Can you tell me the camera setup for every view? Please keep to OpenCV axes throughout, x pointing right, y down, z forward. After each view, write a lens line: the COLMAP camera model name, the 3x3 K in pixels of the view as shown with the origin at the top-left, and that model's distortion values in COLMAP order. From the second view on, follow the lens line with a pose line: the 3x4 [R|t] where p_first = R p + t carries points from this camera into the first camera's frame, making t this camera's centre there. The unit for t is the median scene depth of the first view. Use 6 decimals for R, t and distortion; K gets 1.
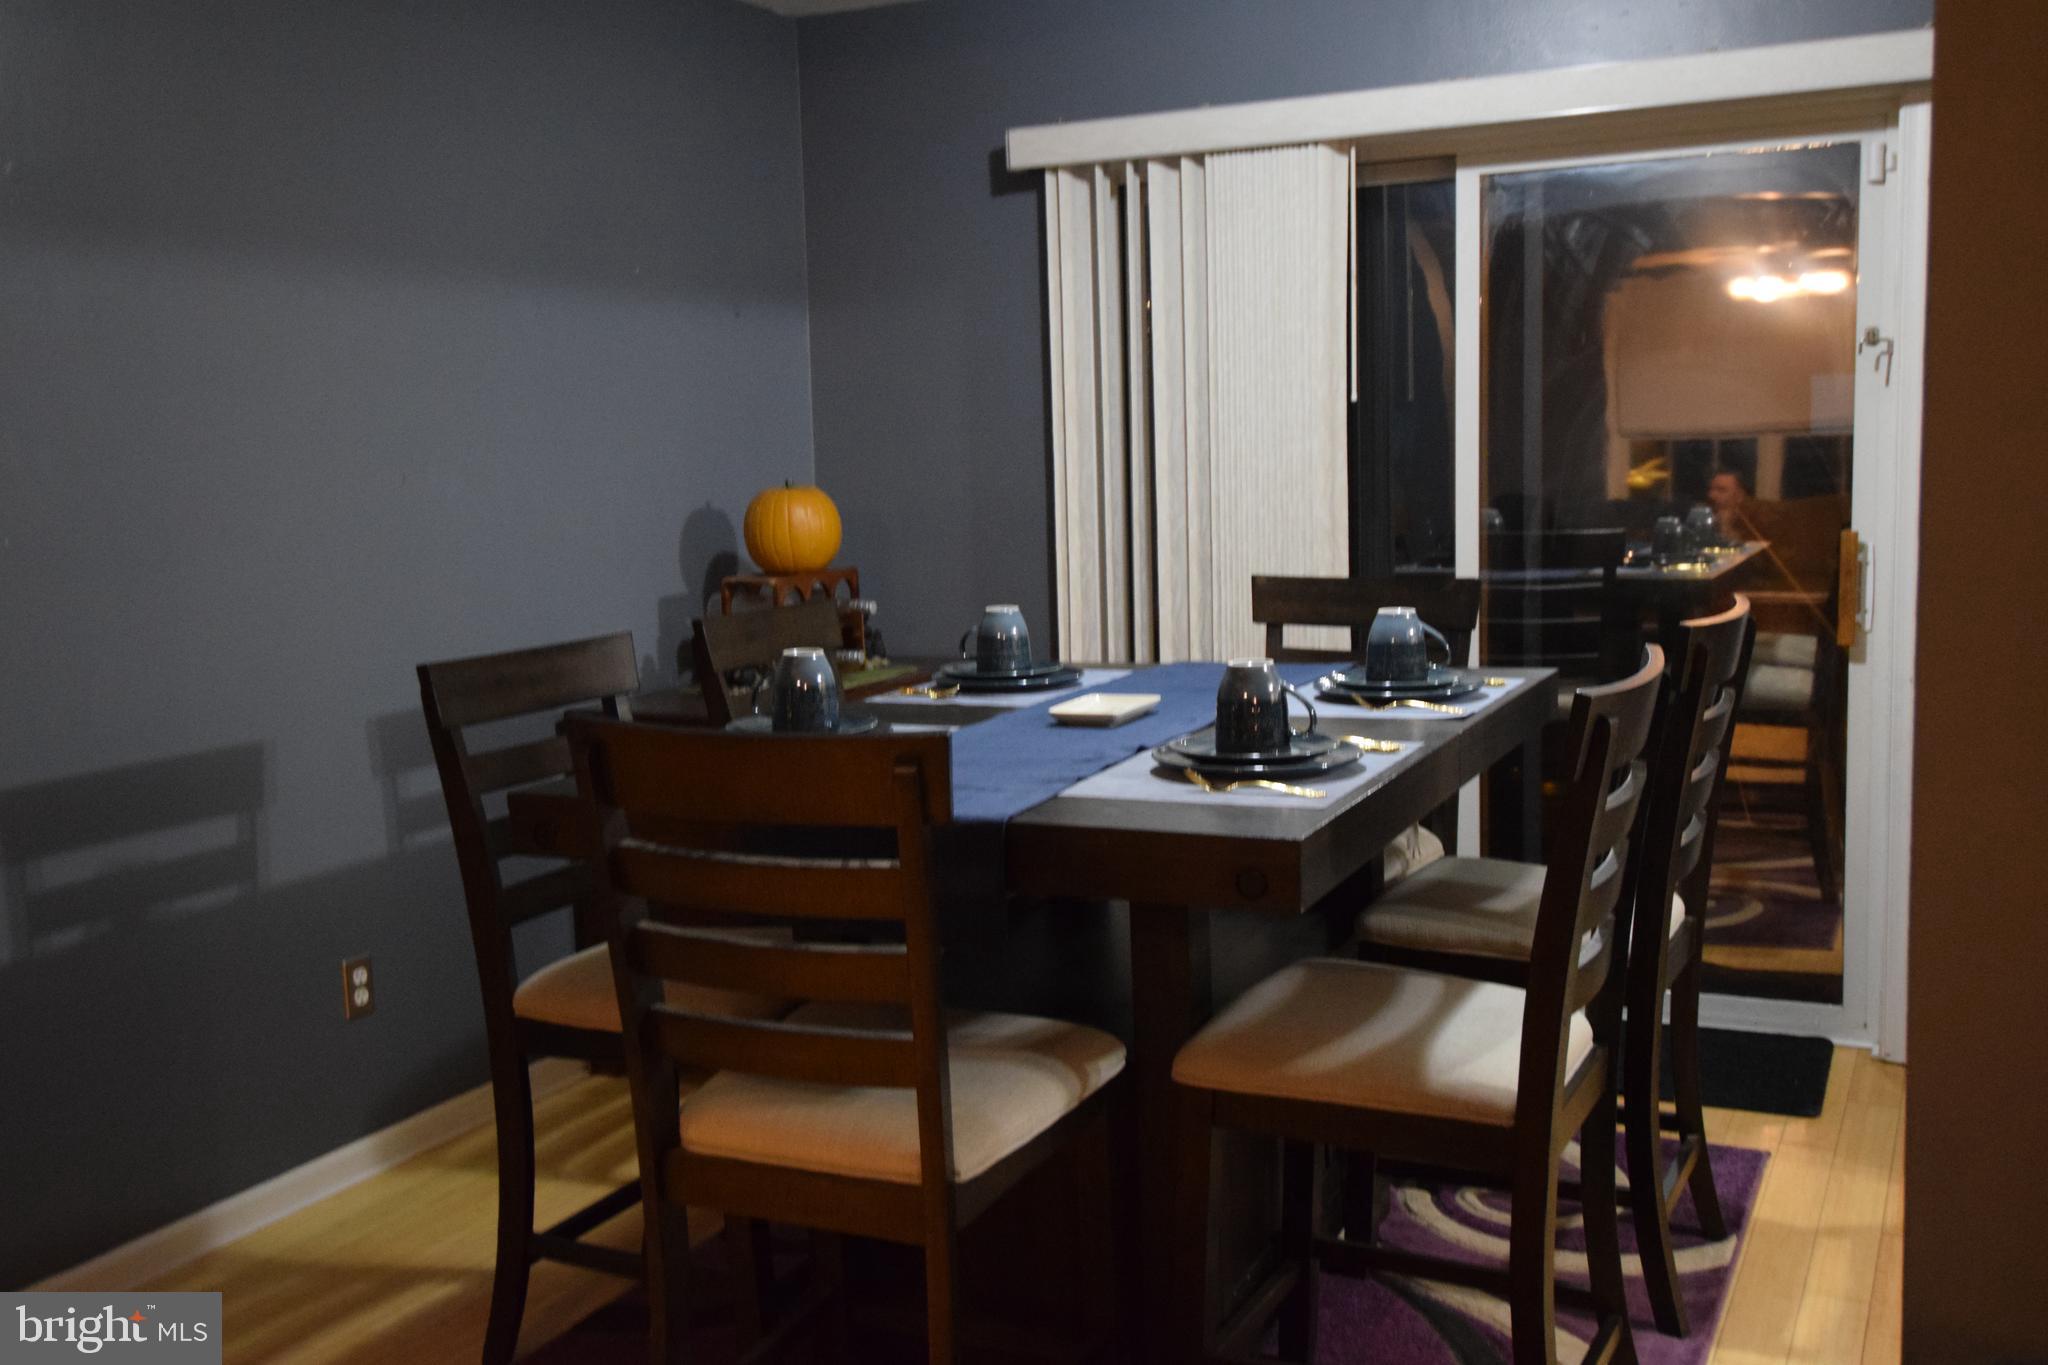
lens RADIAL K [[2001.0, 0, 1011.9], [0, 2001.0, 682.7], [0, 0, 1]] dist [0.040152, 0.000000]
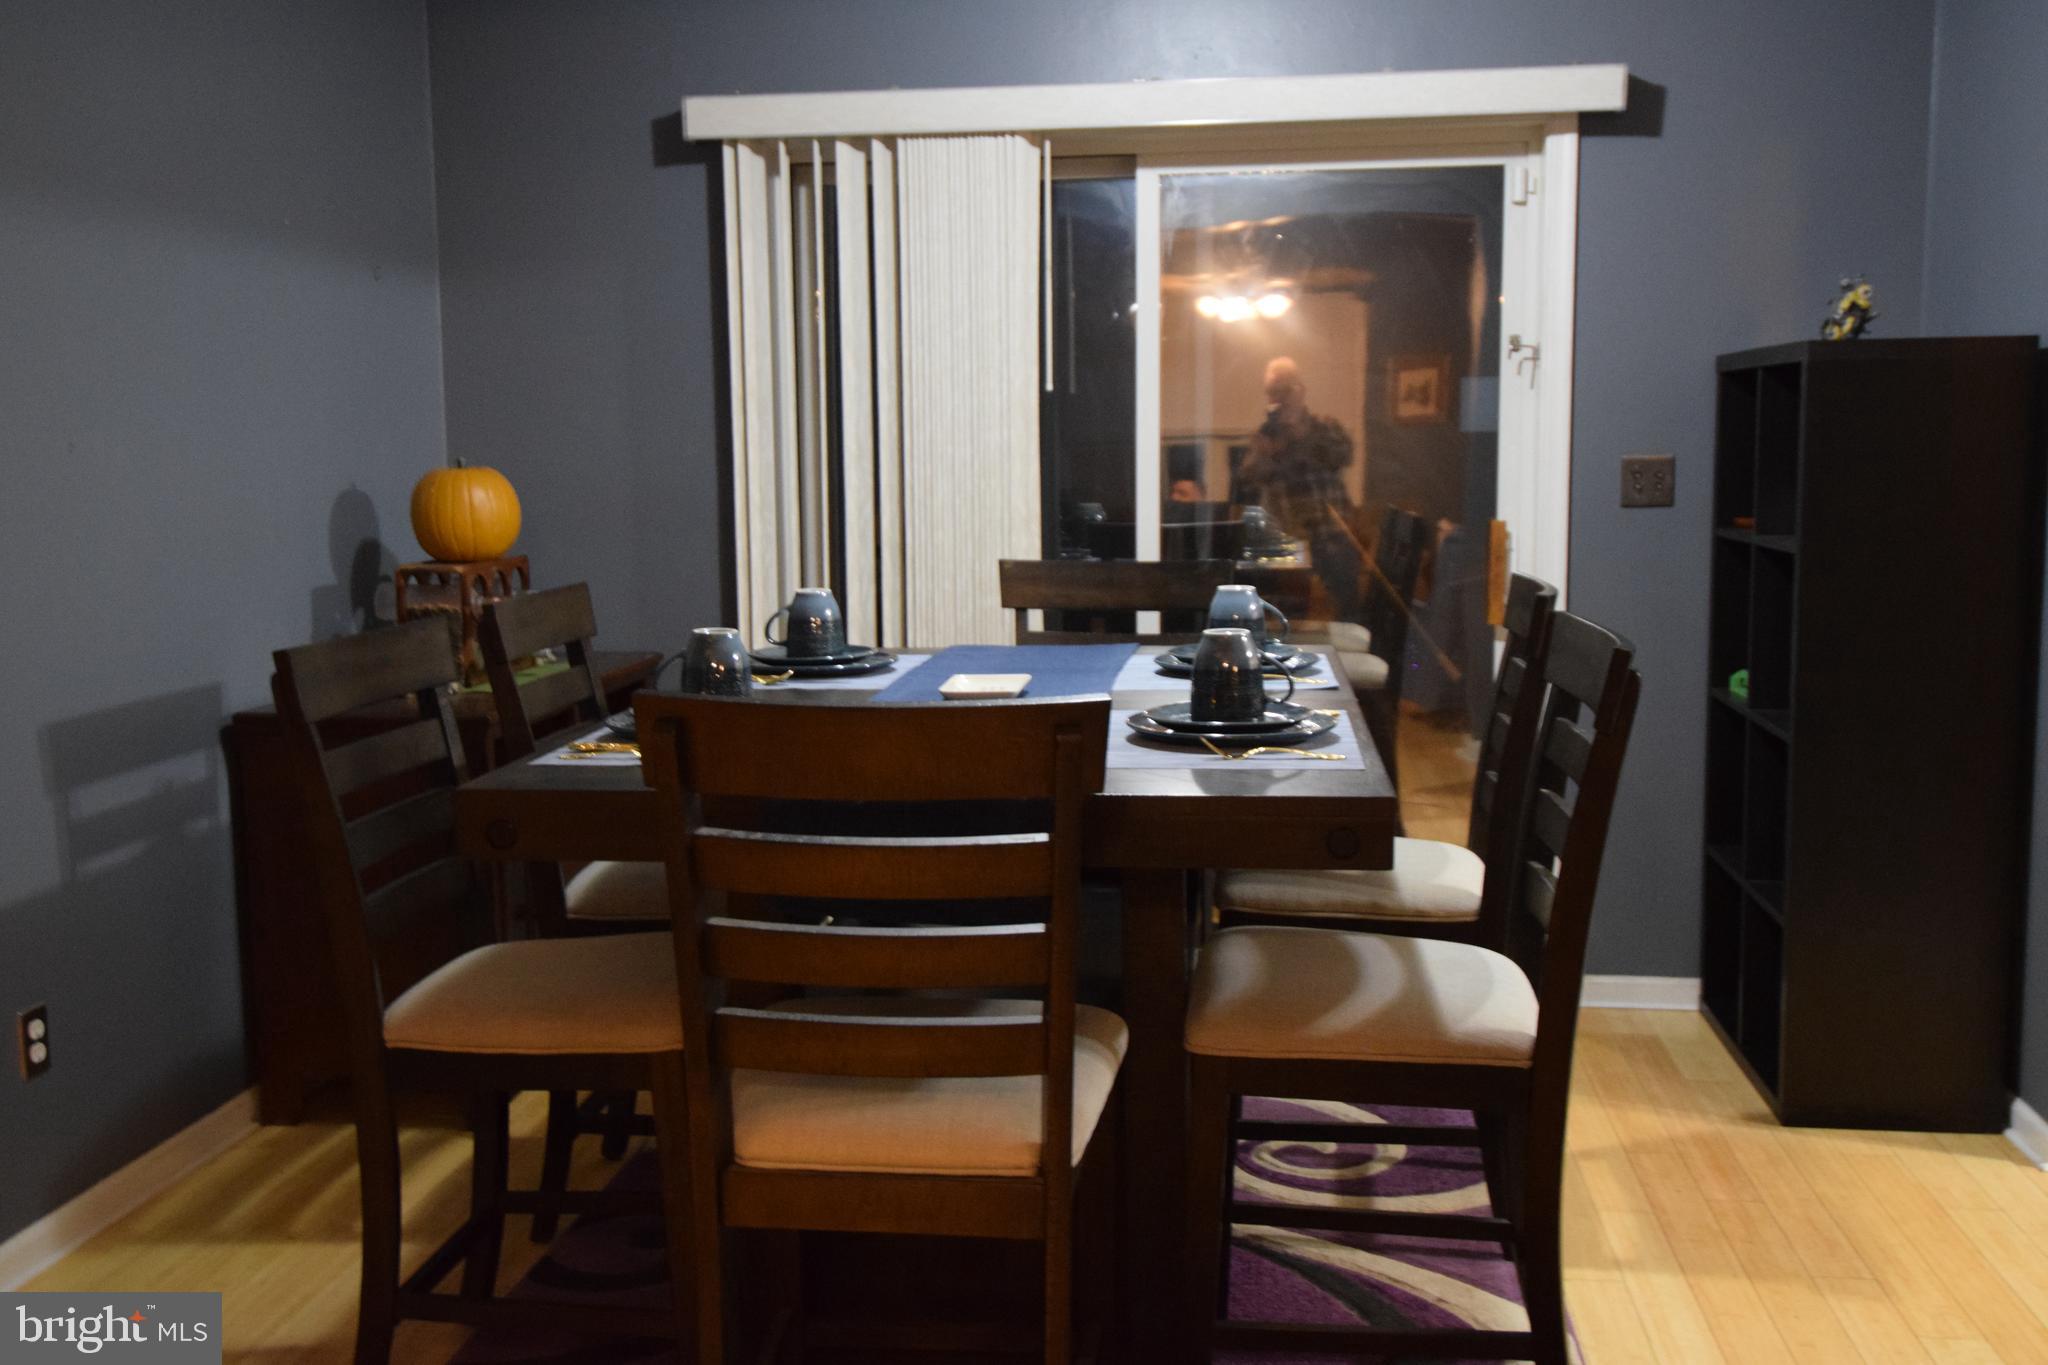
lens RADIAL K [[2001.0, 0, 1018.4], [0, 2001.0, 681.3], [0, 0, 1]] dist [0.040152, 0.000000]
pose [[0.947986, -0.019616, 0.317706, -0.181872], [0.021535, 0.999765, -0.002529, 0.009330], [-0.317581, 0.009239, 0.948186, 0.050288]]
